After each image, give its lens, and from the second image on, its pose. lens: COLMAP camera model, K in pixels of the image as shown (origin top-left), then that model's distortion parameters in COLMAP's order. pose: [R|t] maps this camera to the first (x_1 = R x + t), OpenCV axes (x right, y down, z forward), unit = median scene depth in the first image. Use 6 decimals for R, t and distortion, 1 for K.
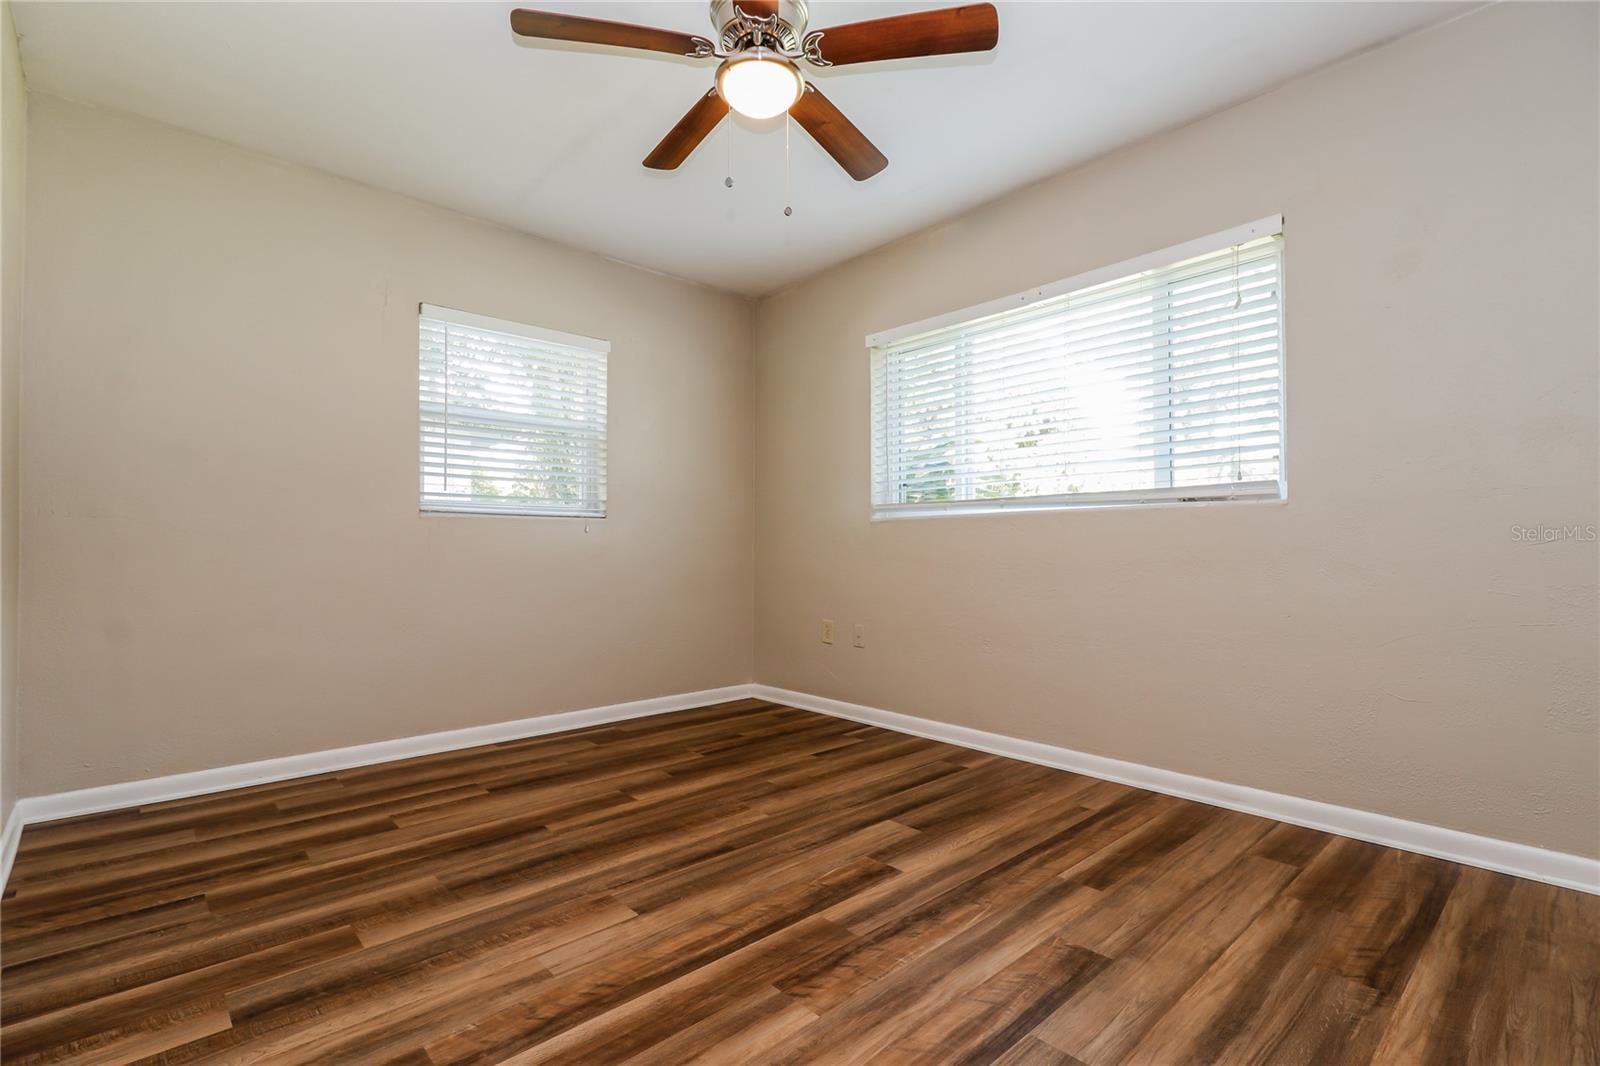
lens RADIAL K [[756.0, 0, 791.1], [0, 756.0, 524.5], [0, 0, 1]] dist [0.015005, -0.010347]
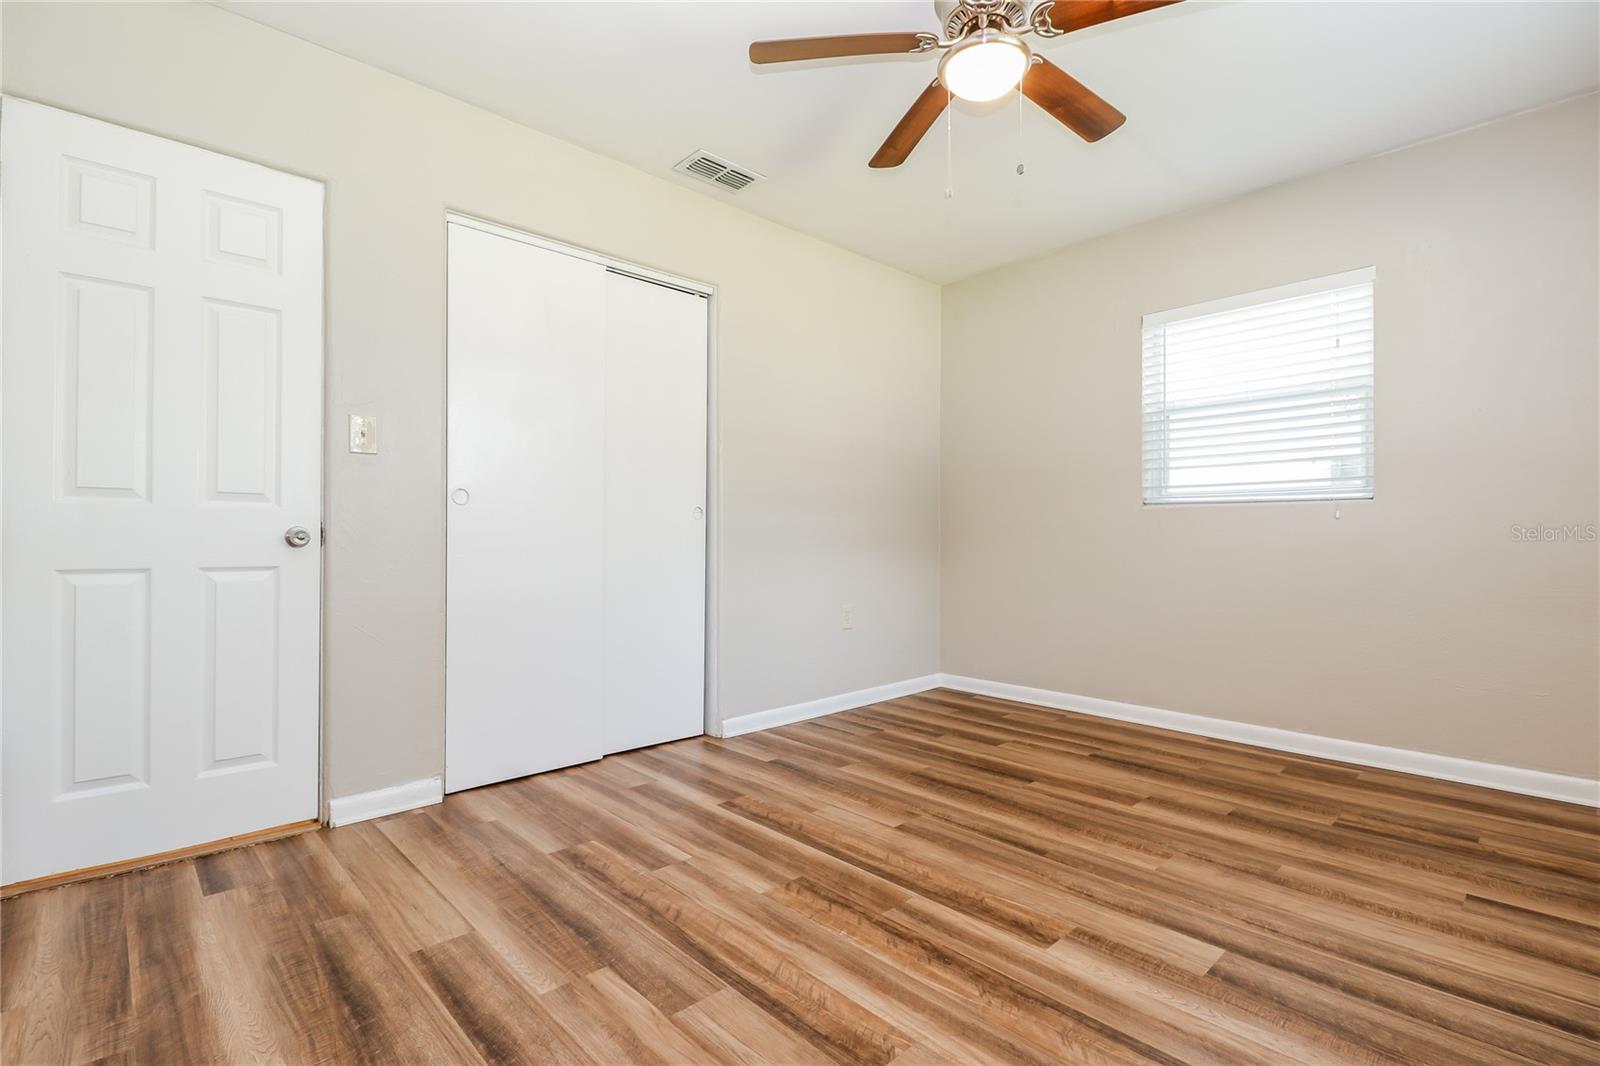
lens RADIAL K [[756.0, 0, 791.1], [0, 756.0, 524.5], [0, 0, 1]] dist [0.015005, -0.010347]
pose [[-0.010313, -0.012572, -0.999868, 0.908792], [0.030144, 0.999463, -0.012878, 0.014964], [0.999492, -0.030273, -0.009928, 0.720610]]
